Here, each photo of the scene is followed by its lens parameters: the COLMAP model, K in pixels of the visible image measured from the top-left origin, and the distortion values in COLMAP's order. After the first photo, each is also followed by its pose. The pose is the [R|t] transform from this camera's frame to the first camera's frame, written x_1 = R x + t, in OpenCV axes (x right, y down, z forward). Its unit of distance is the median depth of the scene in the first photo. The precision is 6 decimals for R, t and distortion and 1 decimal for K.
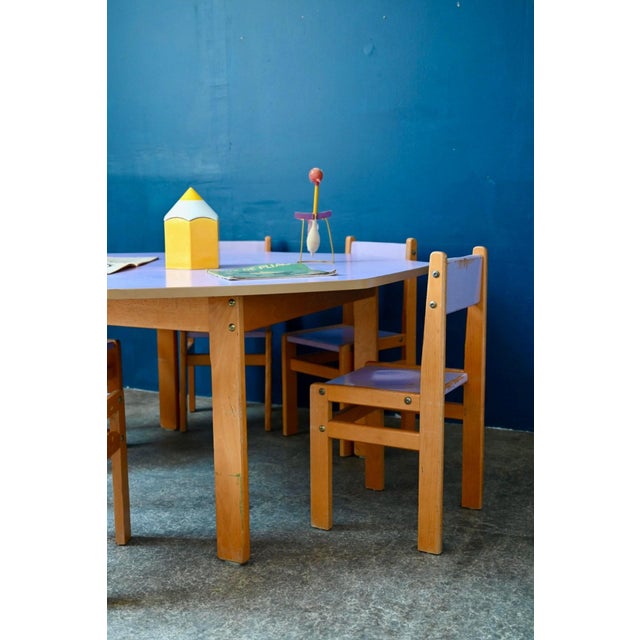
lens RADIAL K [[736.2, 0, 324.0], [0, 736.2, 324.9], [0, 0, 1]] dist [-0.009024, 0.000000]
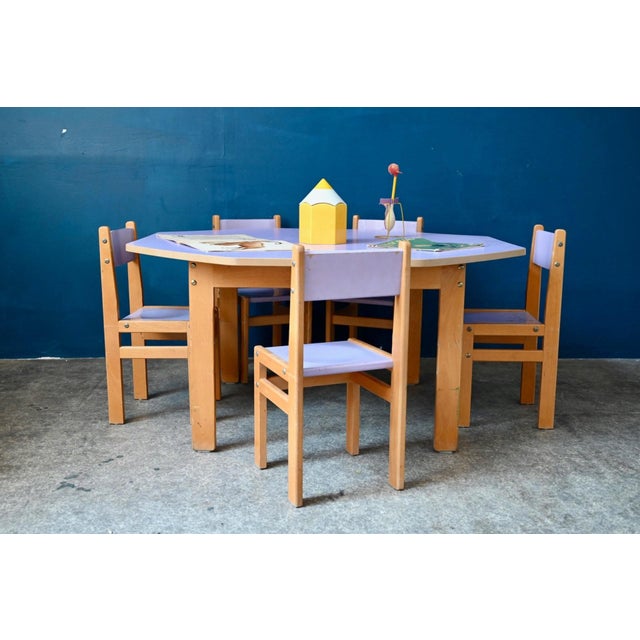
lens RADIAL K [[736.2, 0, 316.0], [0, 736.2, 316.5], [0, 0, 1]] dist [-0.009024, 0.000000]
pose [[0.903204, -0.061435, 0.424792, -0.864876], [0.047887, 0.997948, 0.042507, -0.007559], [-0.426532, -0.018050, 0.904292, -0.152925]]
